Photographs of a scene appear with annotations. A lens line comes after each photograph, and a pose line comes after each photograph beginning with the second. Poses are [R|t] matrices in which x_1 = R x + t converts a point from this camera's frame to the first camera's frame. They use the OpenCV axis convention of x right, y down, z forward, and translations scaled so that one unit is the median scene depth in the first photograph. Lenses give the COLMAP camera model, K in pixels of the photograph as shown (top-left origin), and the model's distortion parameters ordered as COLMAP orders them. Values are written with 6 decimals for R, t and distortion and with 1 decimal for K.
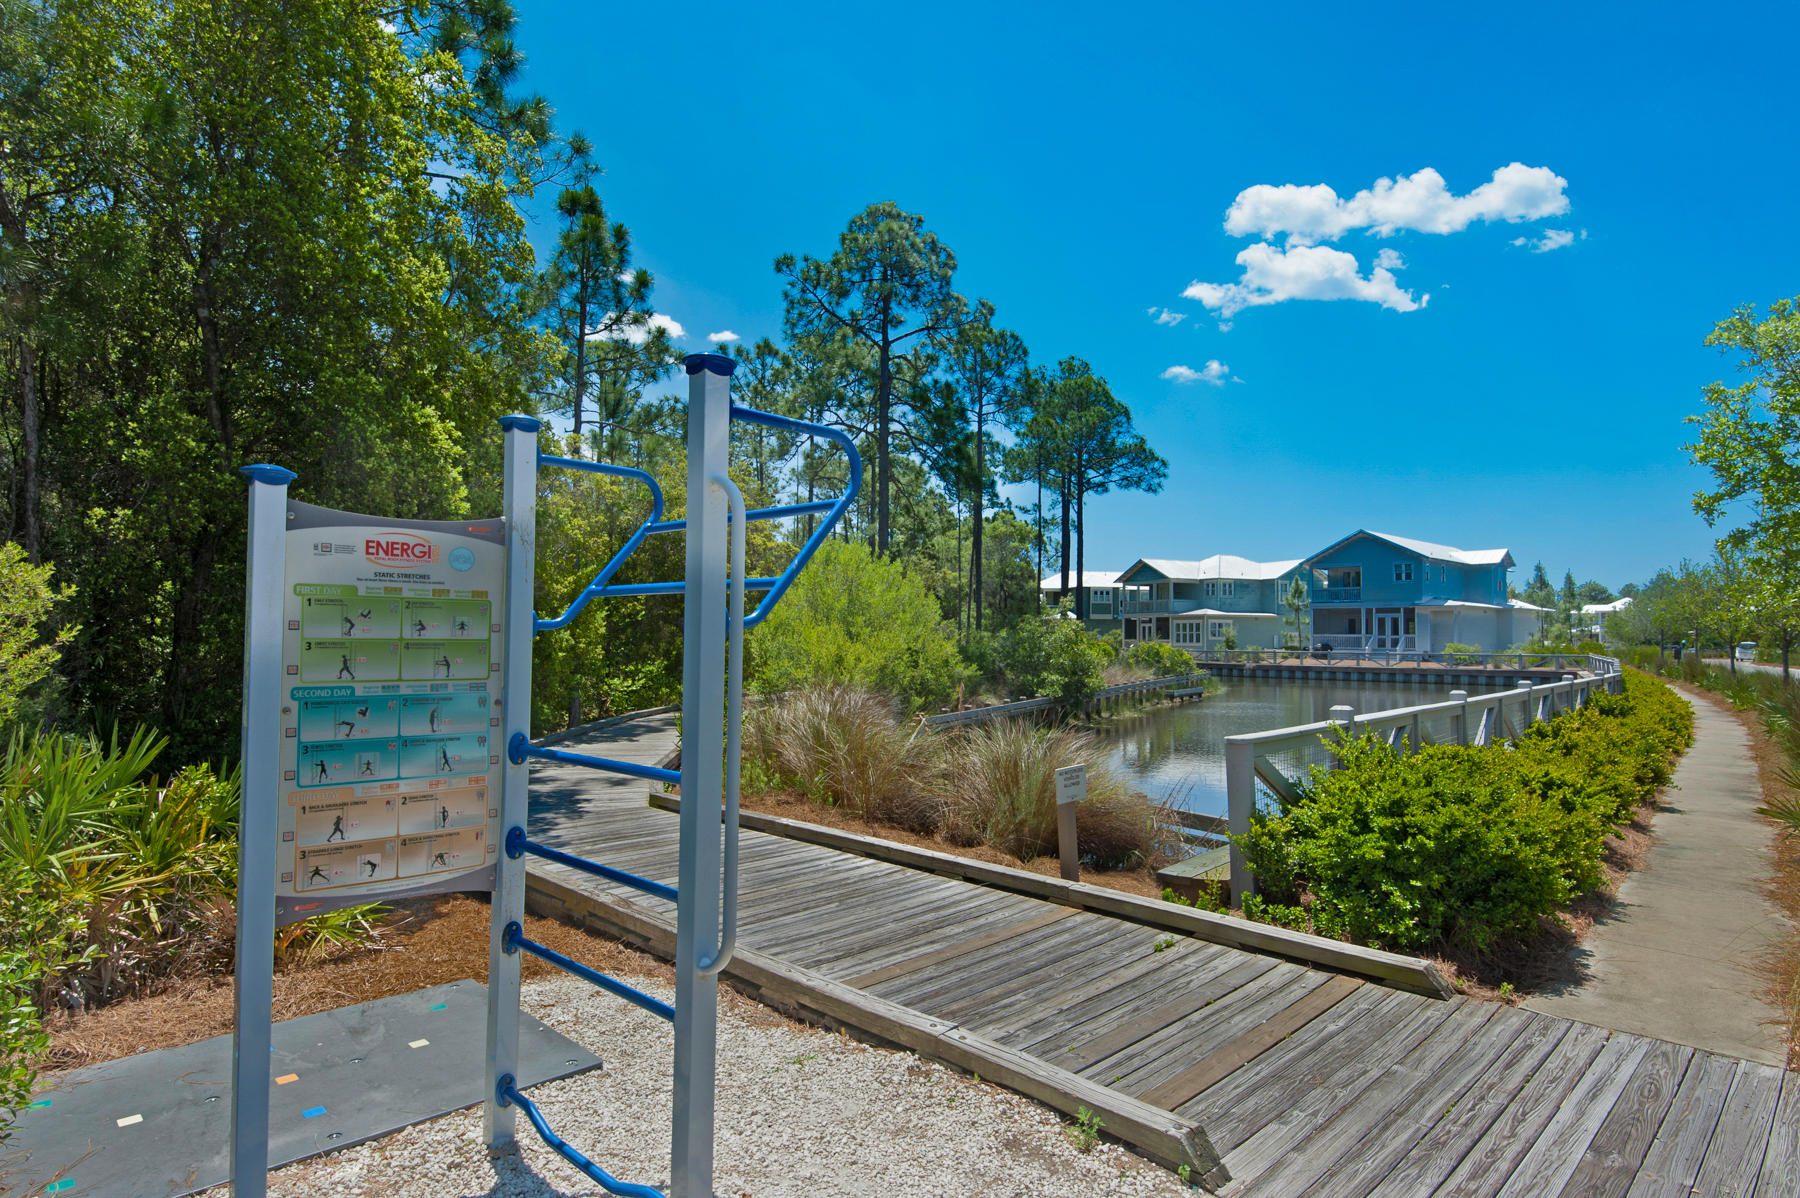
lens RADIAL K [[1002.1, 0, 897.0], [0, 1002.1, 619.6], [0, 0, 1]] dist [0.001944, -0.000836]
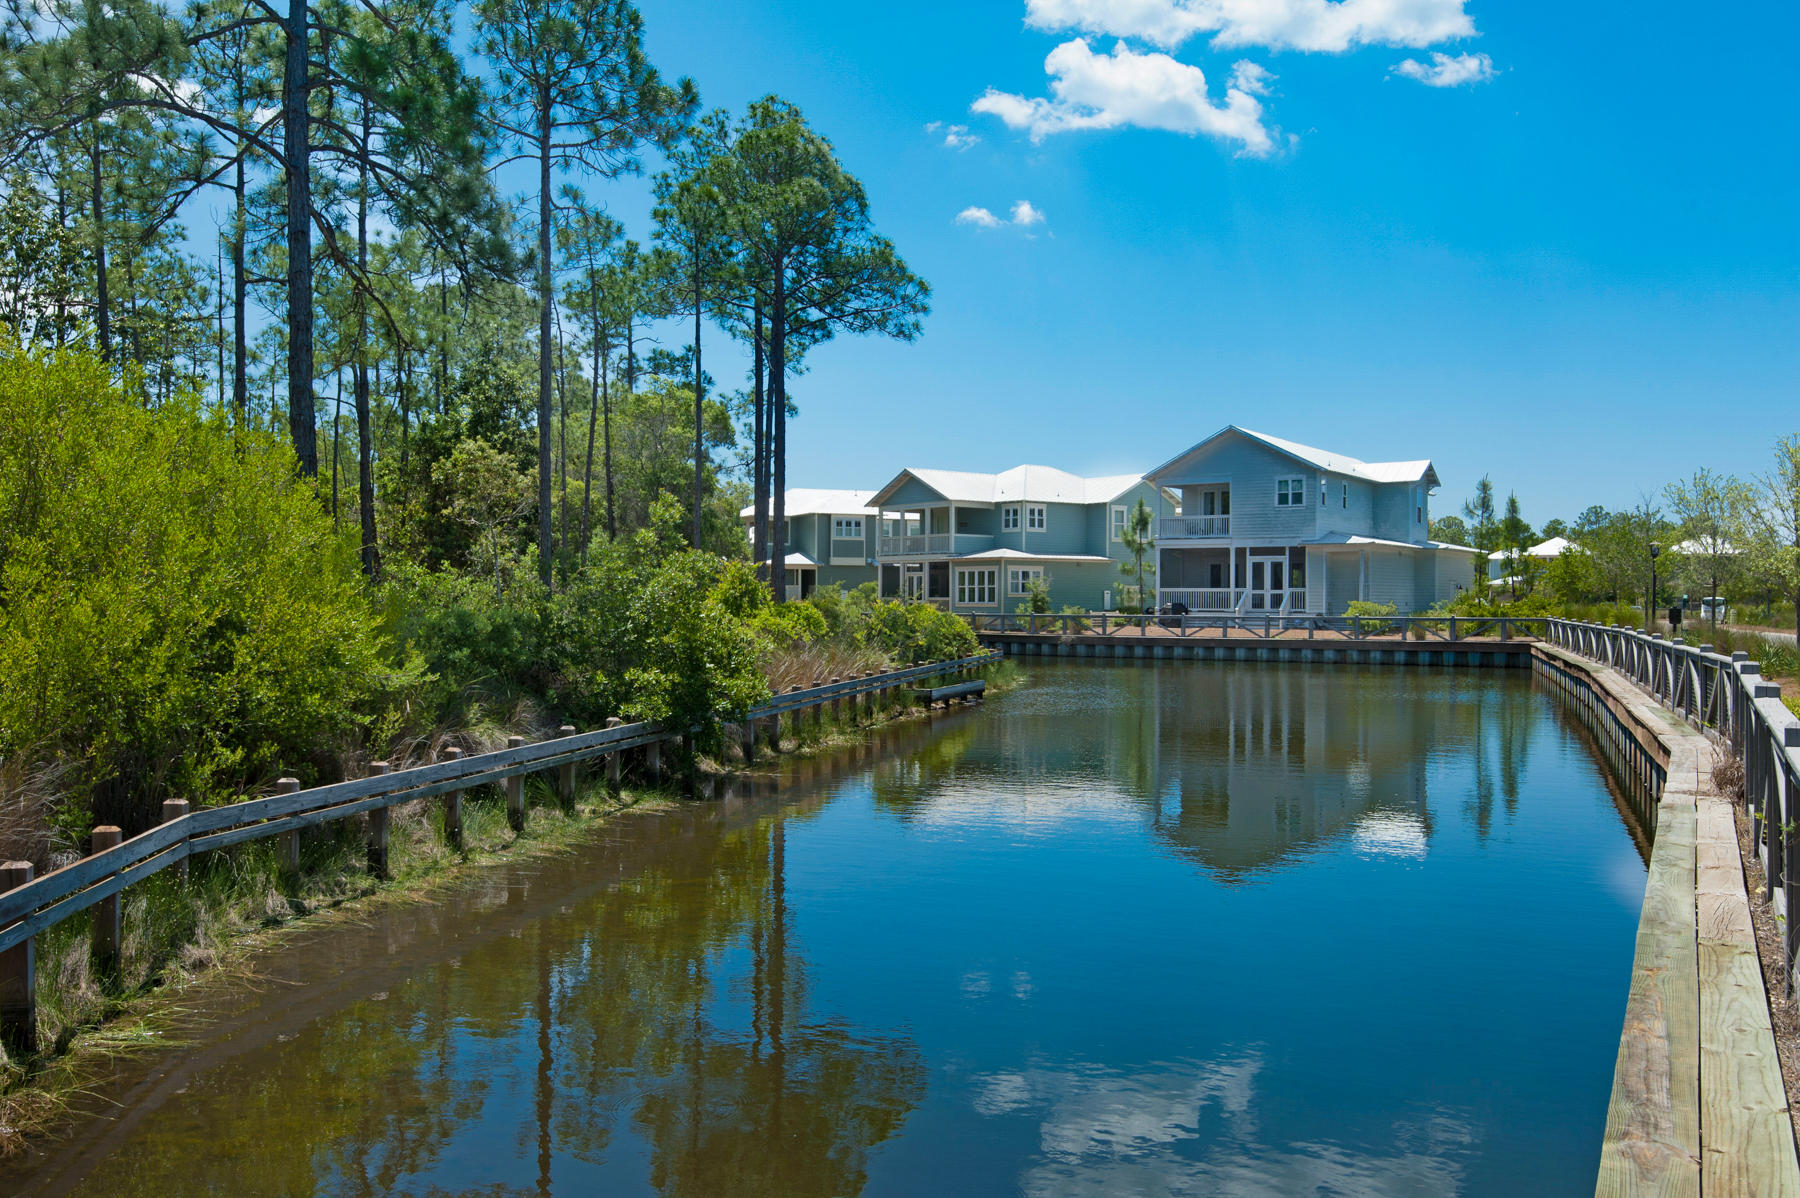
lens RADIAL K [[1505.5, 0, 900.5], [0, 1505.5, 571.1], [0, 0, 1]] dist [-0.216611, 0.001373]
pose [[0.974574, 0.003281, 0.224042, 0.041193], [-0.003764, 0.999991, 0.001729, 0.002941], [-0.224034, -0.002528, 0.974578, 0.112206]]
